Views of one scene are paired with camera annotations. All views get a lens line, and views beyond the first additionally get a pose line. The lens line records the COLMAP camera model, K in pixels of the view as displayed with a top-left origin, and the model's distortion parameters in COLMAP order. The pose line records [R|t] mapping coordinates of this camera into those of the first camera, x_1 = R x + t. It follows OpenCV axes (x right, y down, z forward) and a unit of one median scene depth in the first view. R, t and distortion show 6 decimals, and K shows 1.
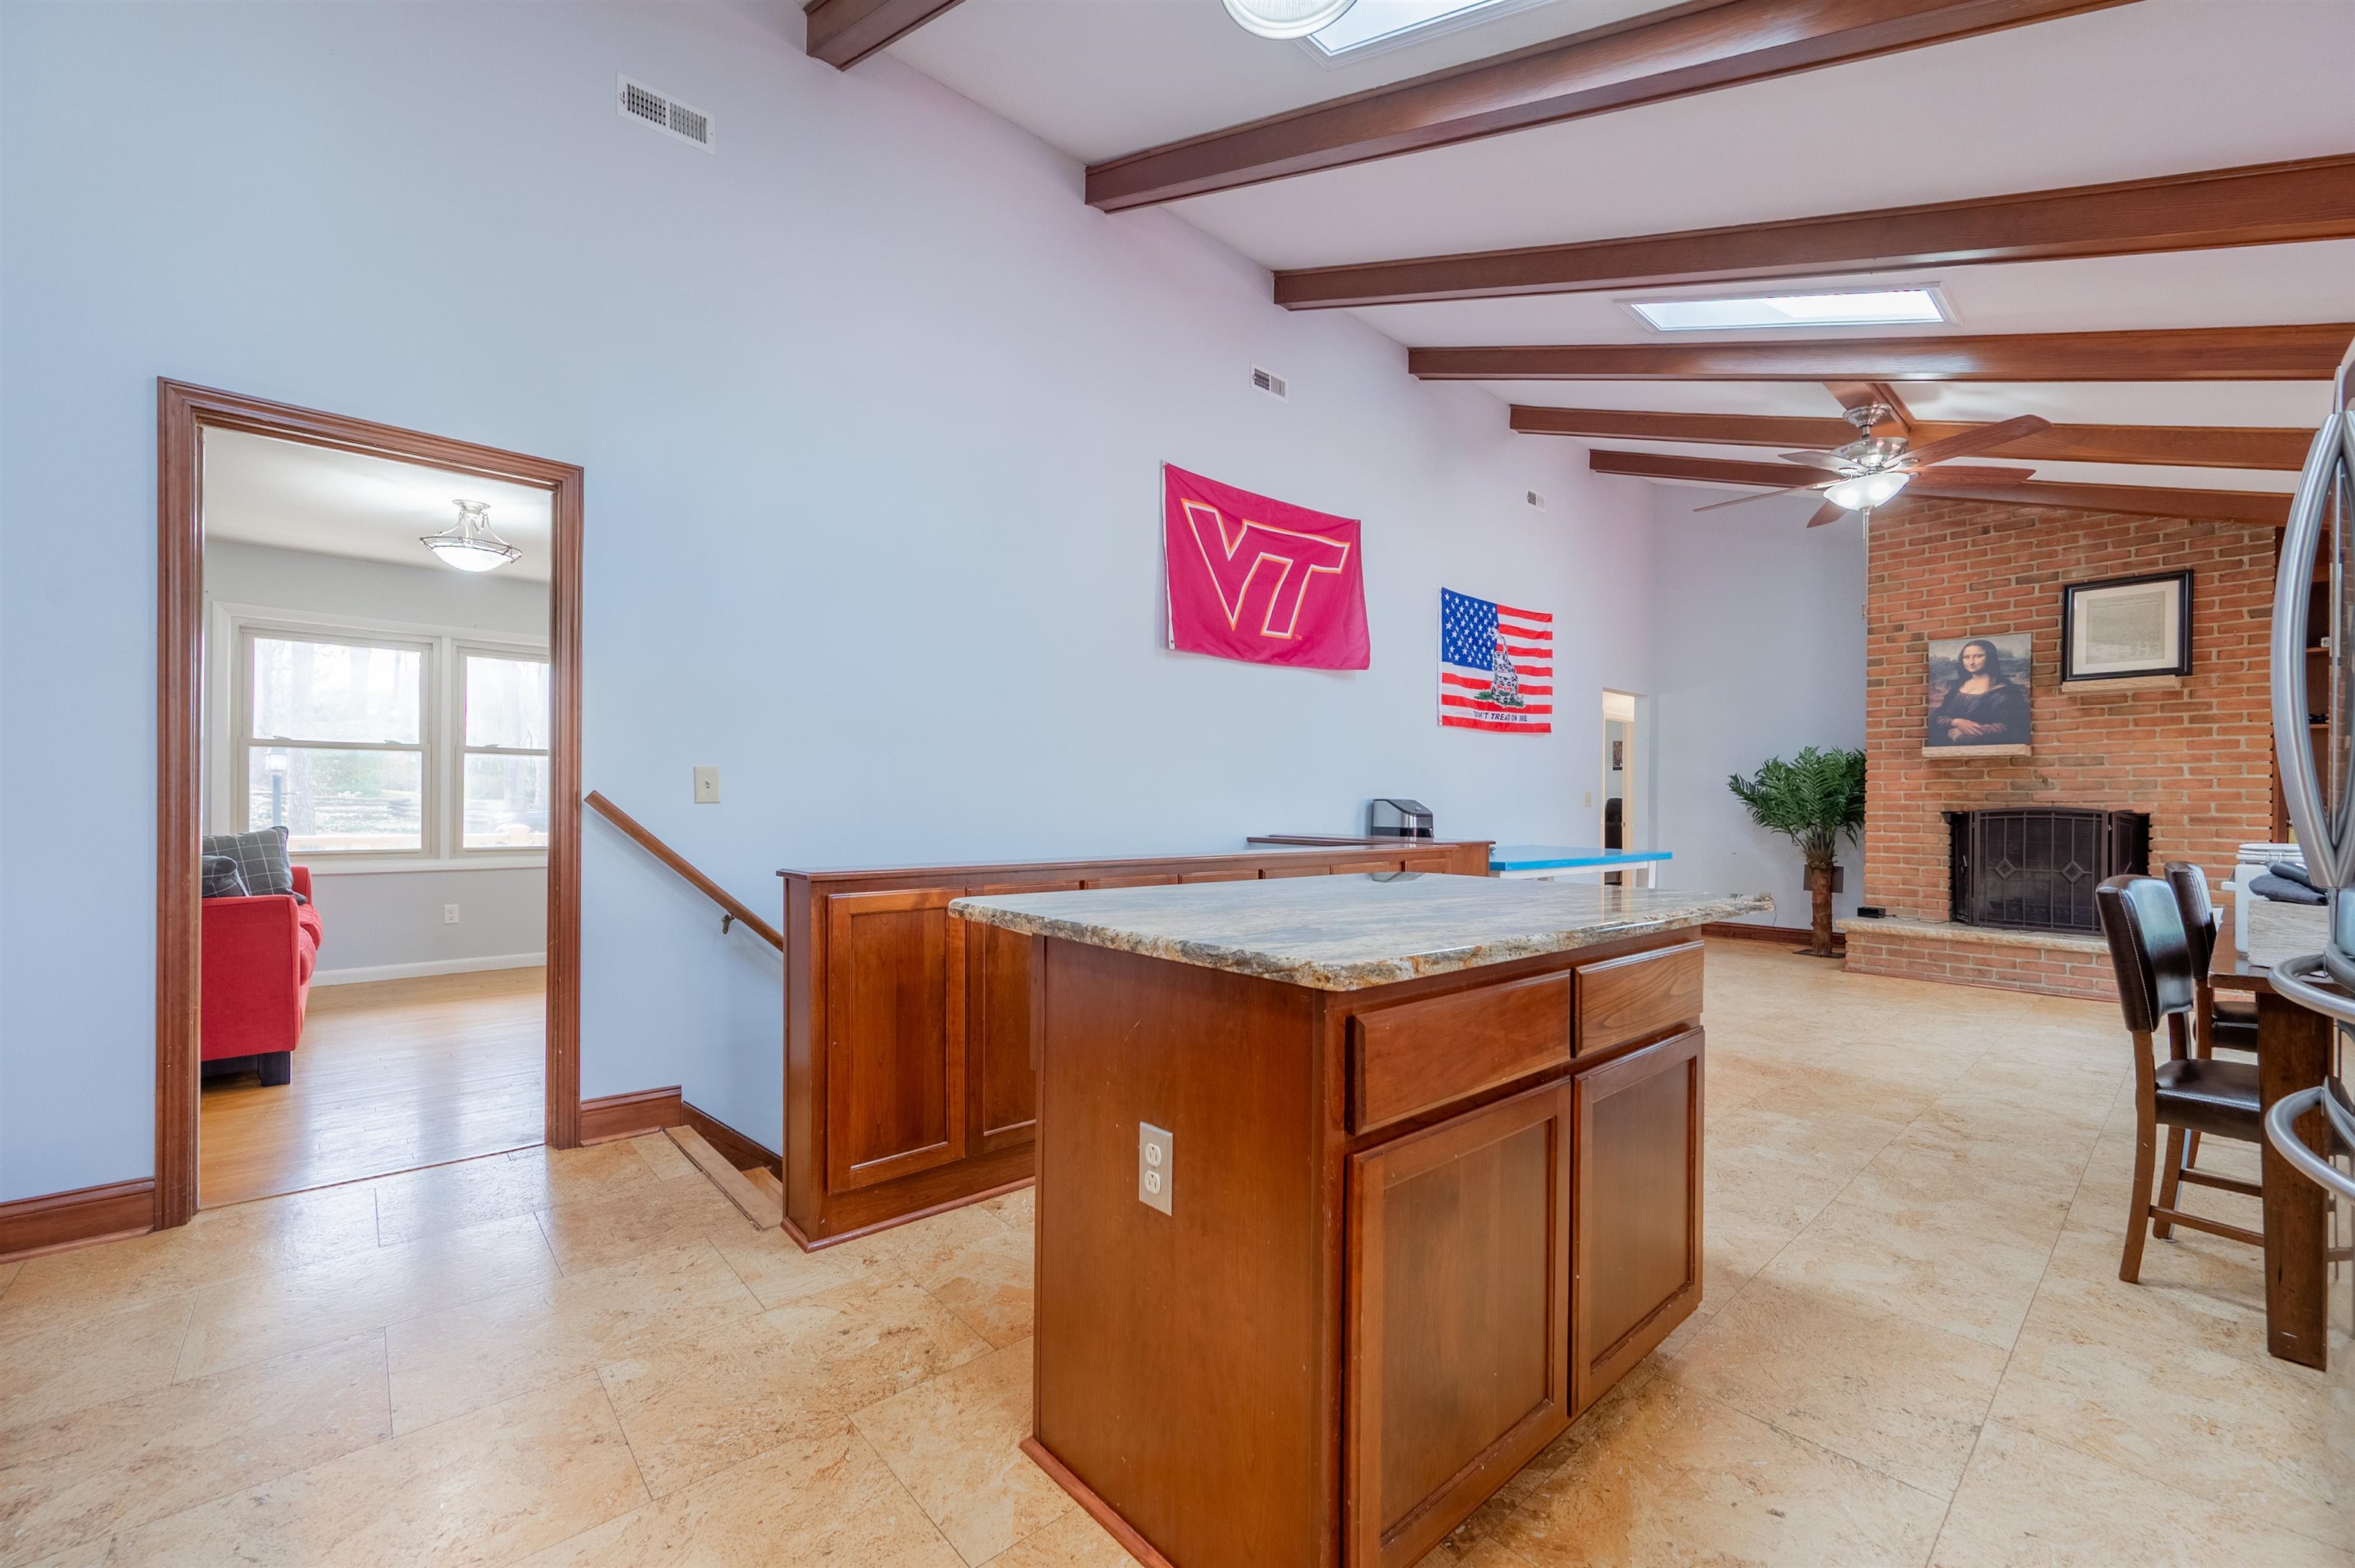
lens RADIAL K [[940.7, 0, 1187.0], [0, 940.7, 805.0], [0, 0, 1]] dist [-0.003273, -0.000207]
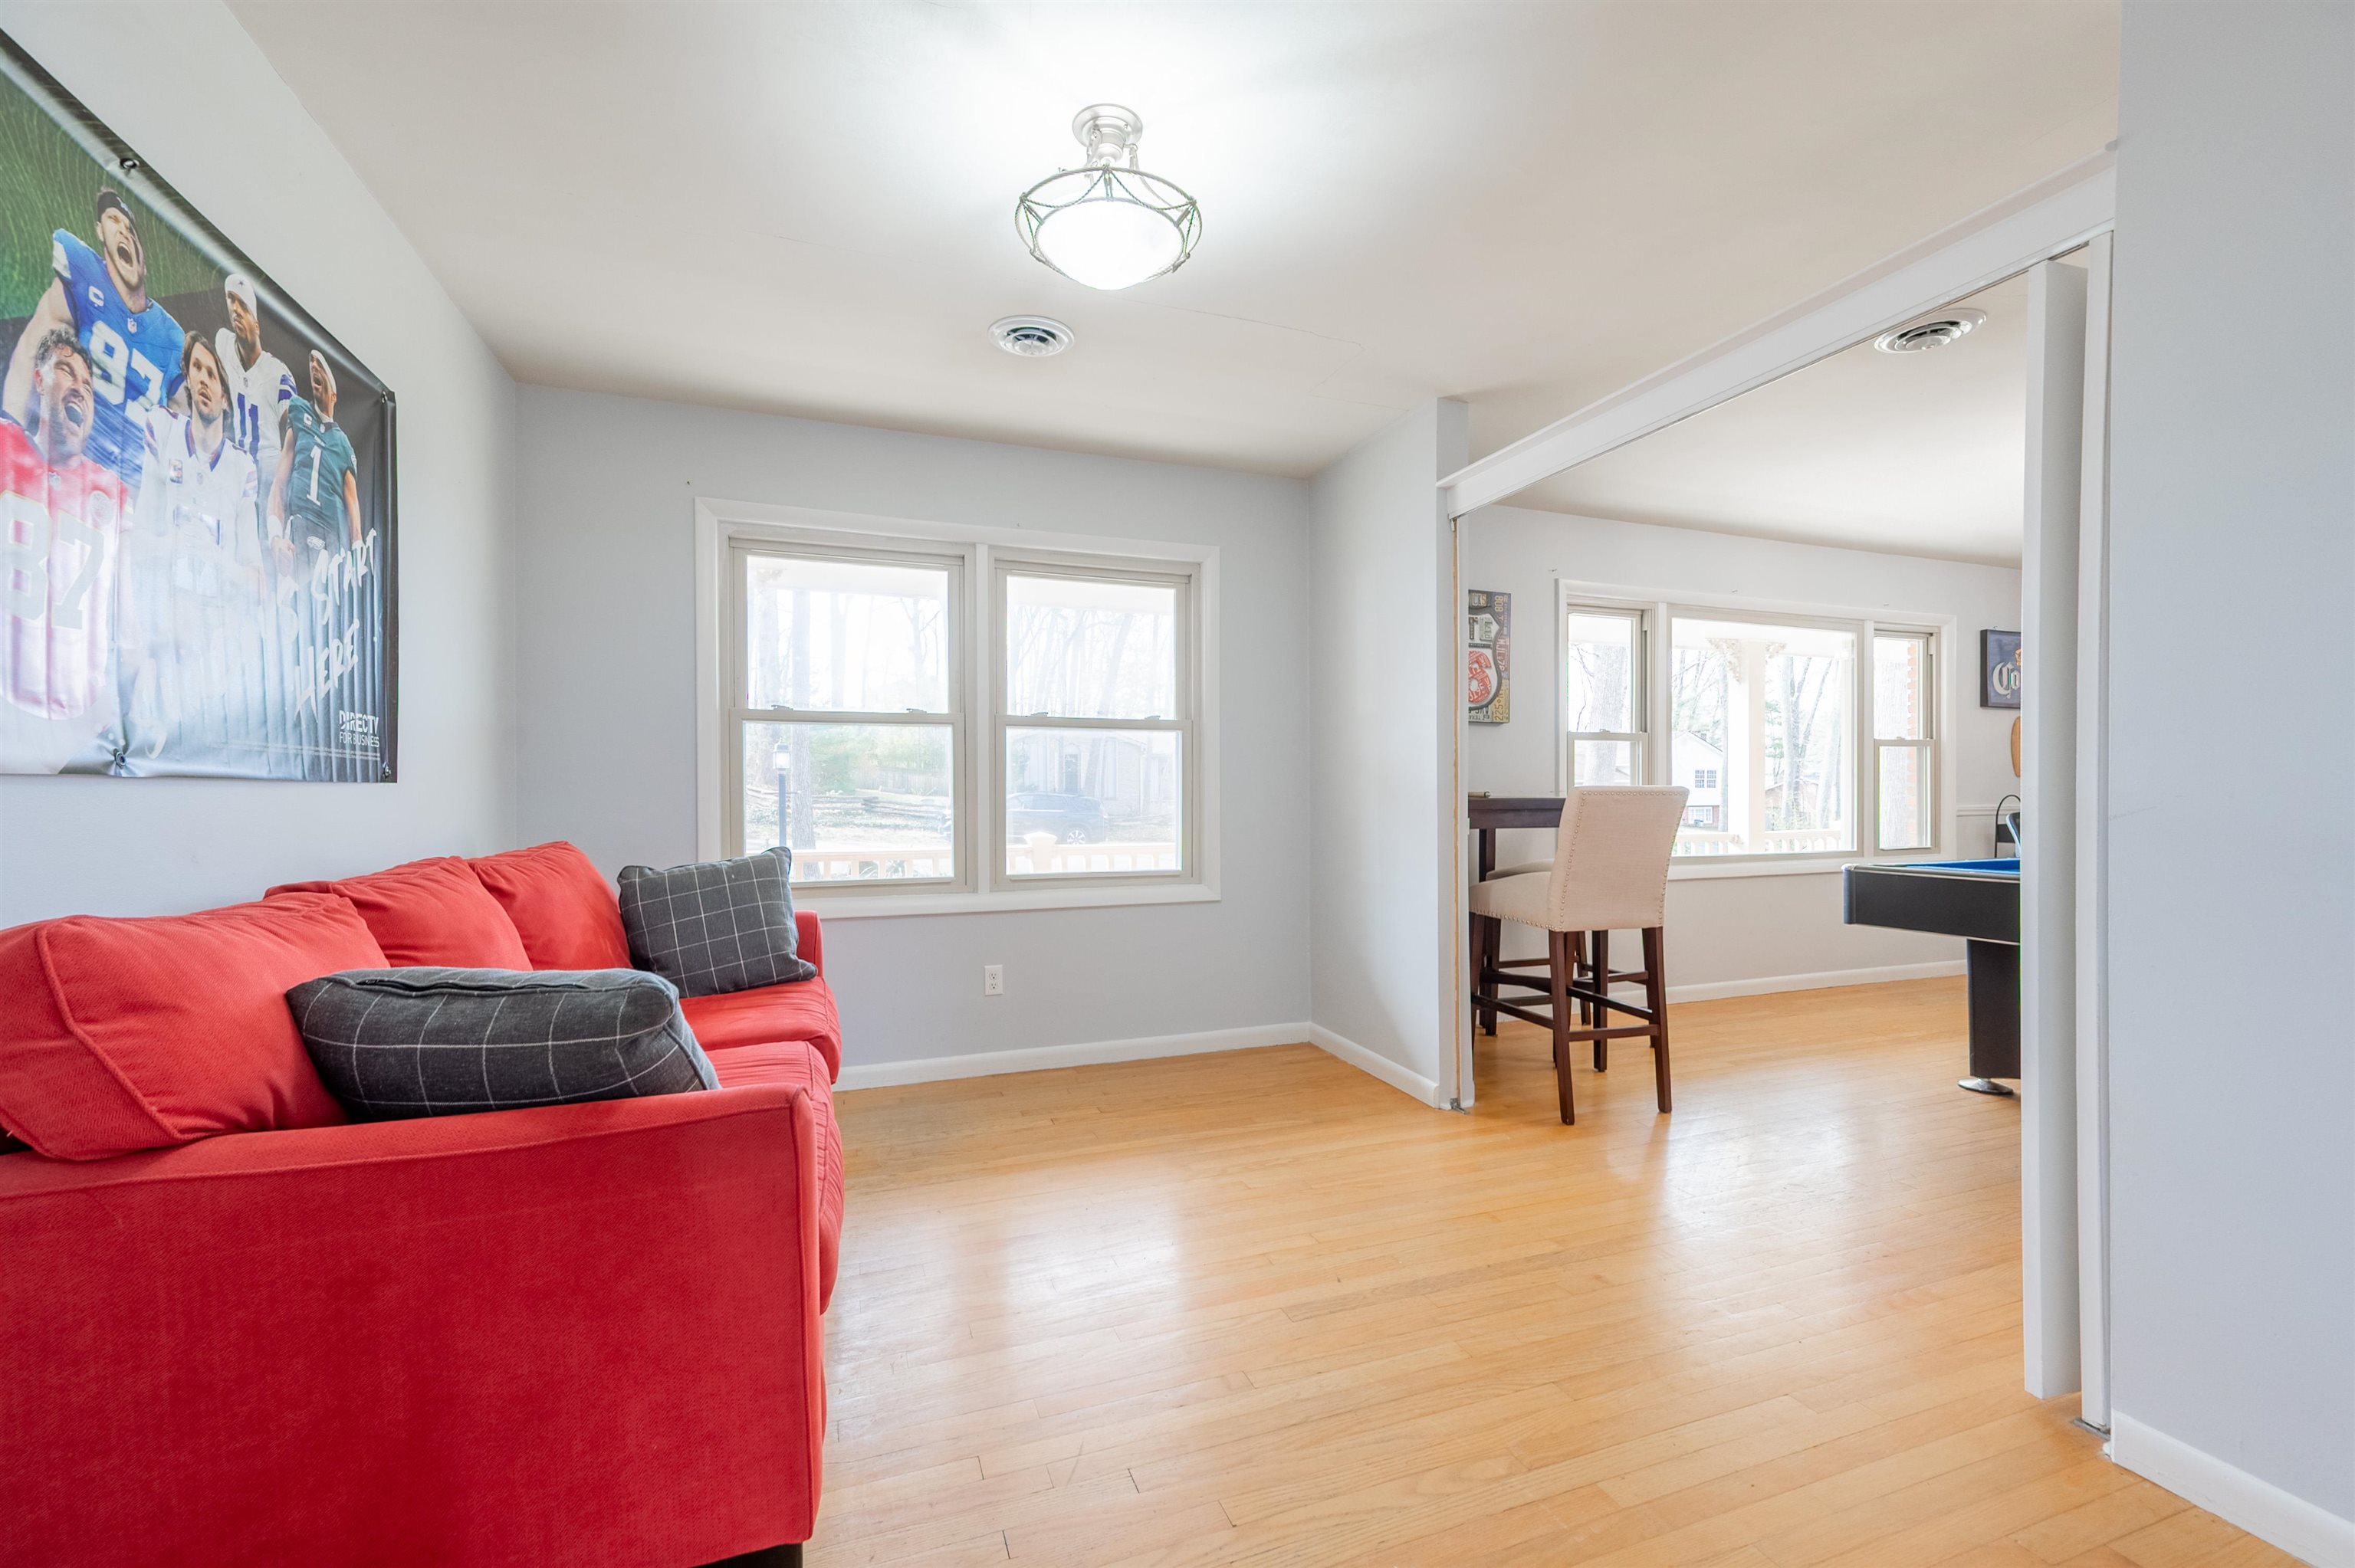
lens RADIAL K [[948.9, 0, 1178.5], [0, 948.9, 799.4], [0, 0, 1]] dist [0.001165, 0.000071]
pose [[0.929654, -0.008493, -0.368335, -0.413894], [0.010347, 0.999942, 0.003059, -0.006424], [0.368288, -0.006655, 0.929688, 0.433005]]
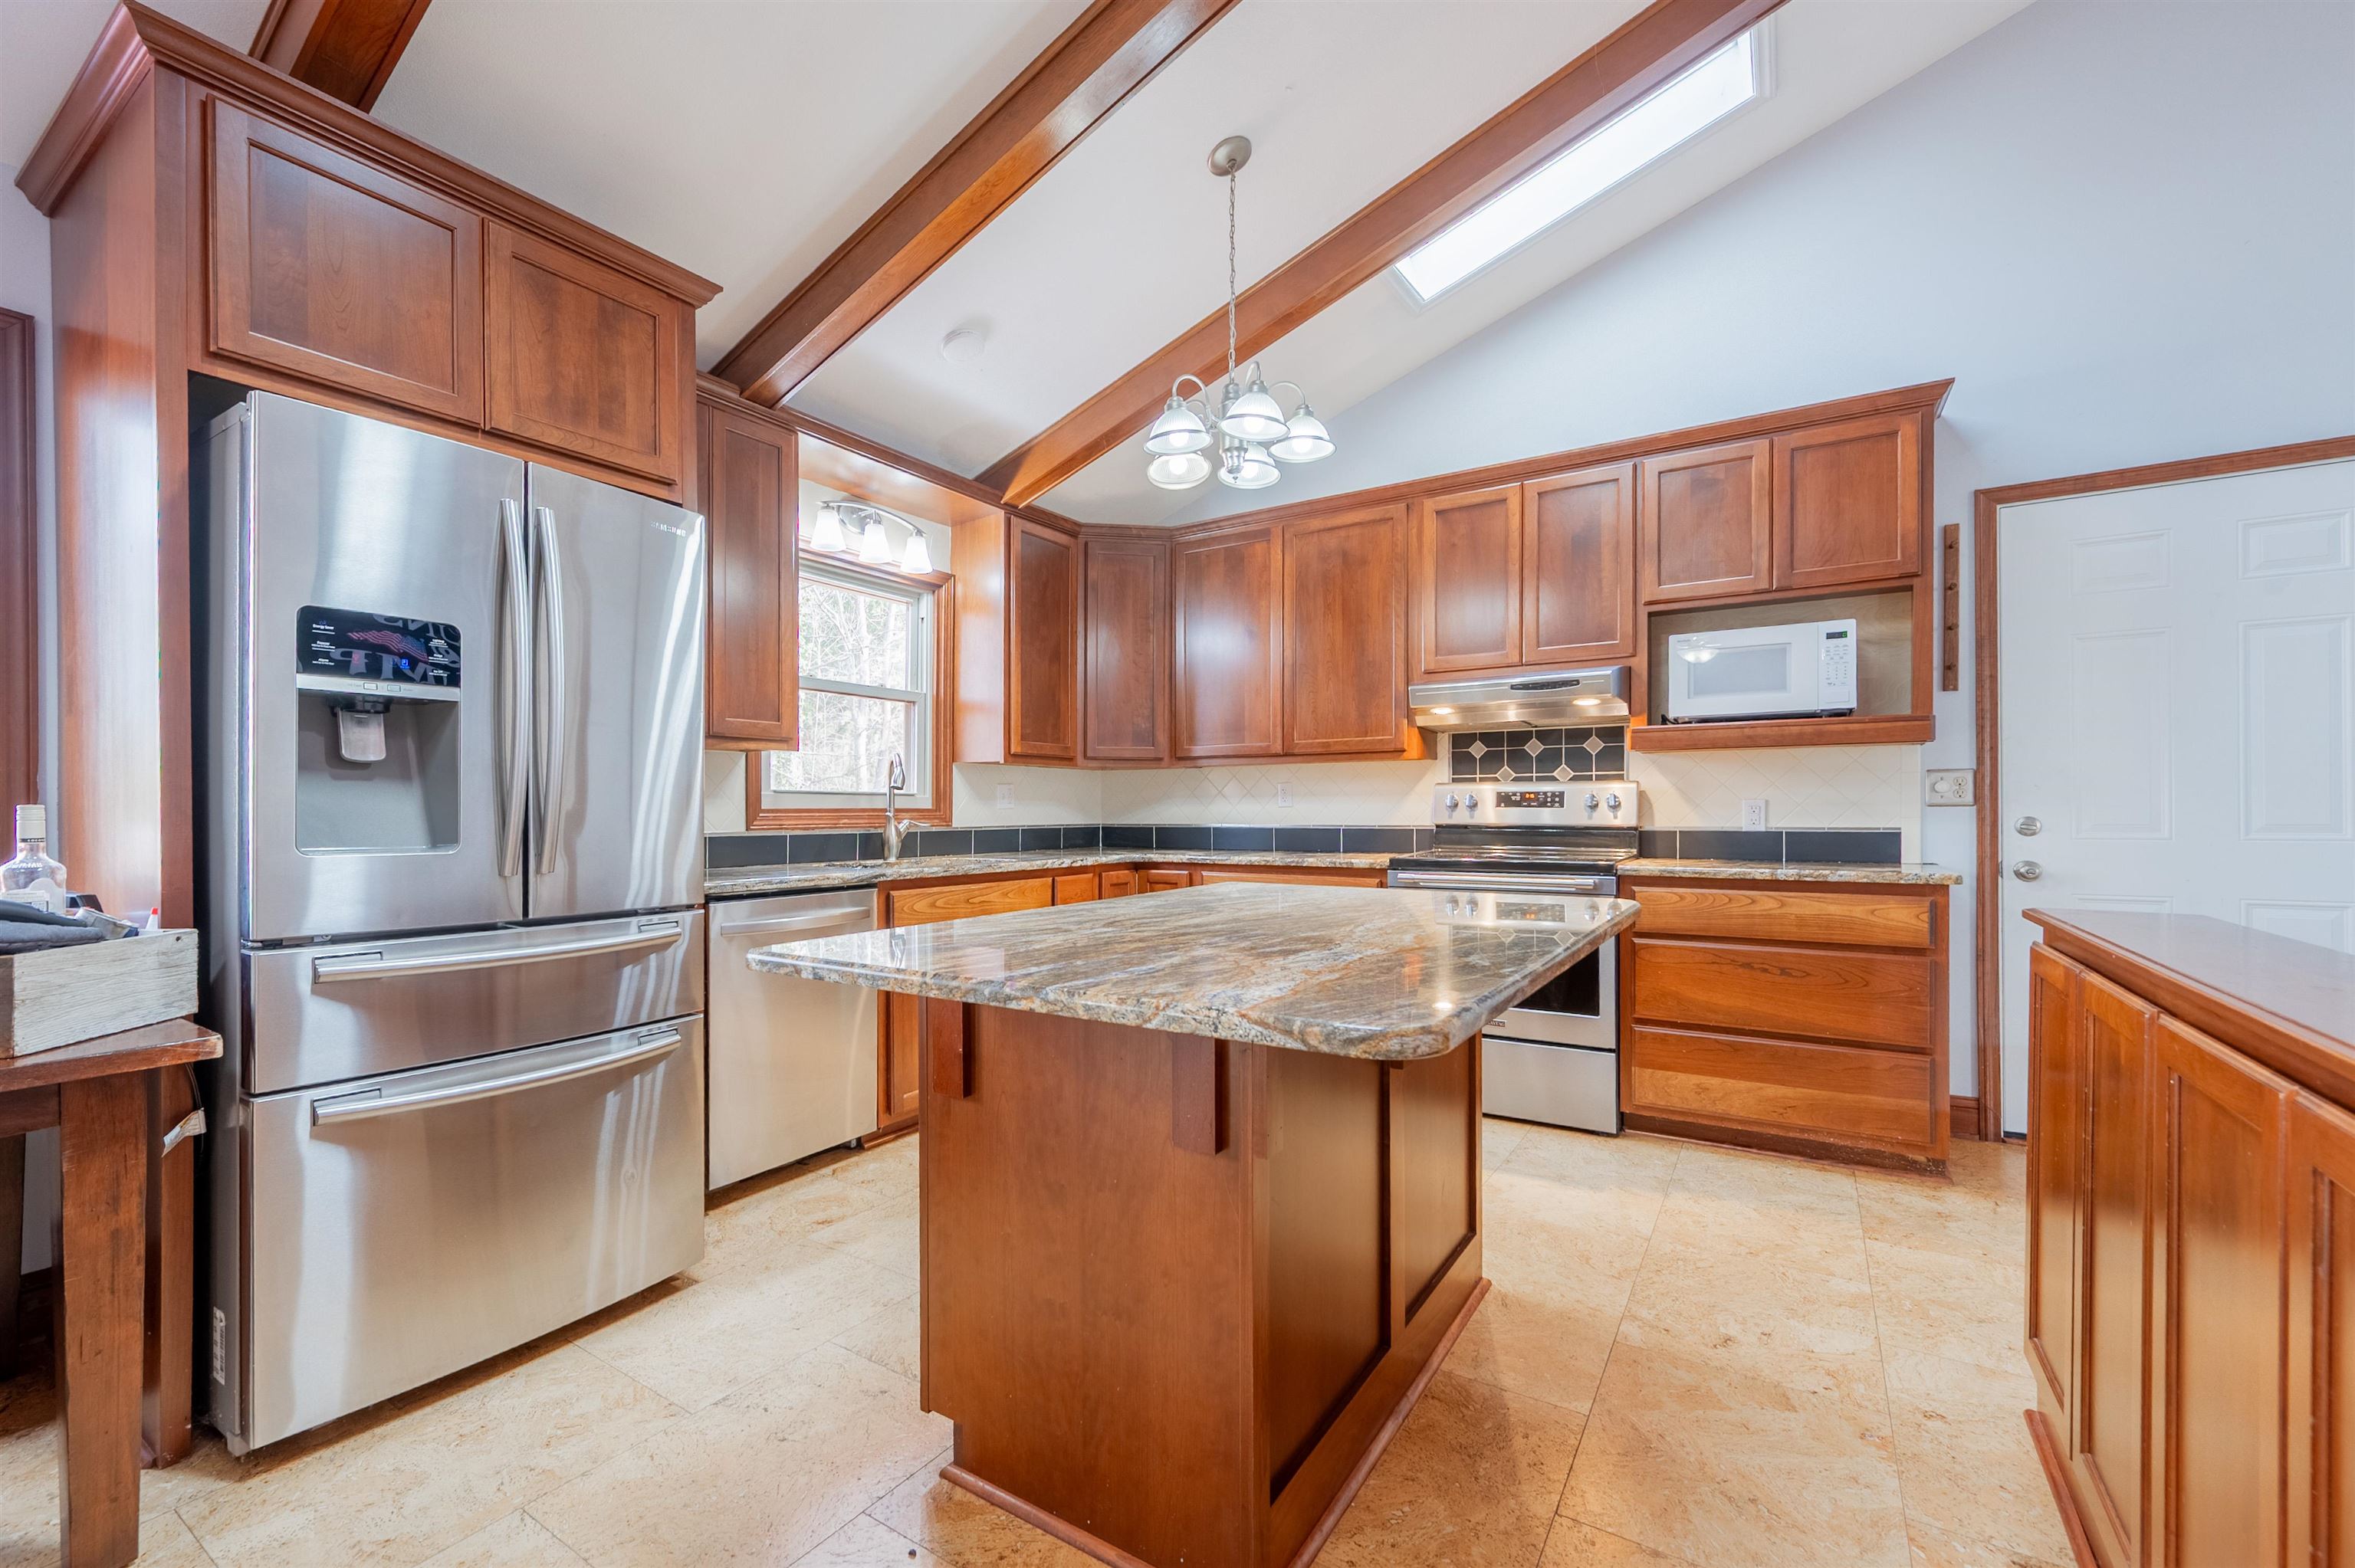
lens RADIAL K [[1015.1, 0, 1099.4], [0, 1015.1, 815.6], [0, 0, 1]] dist [0.001294, -0.000343]
pose [[-0.972993, -0.004444, -0.230792, 0.192047], [-0.005591, 0.999975, 0.004317, -0.000530], [0.230767, 0.005490, -0.972993, 0.613776]]
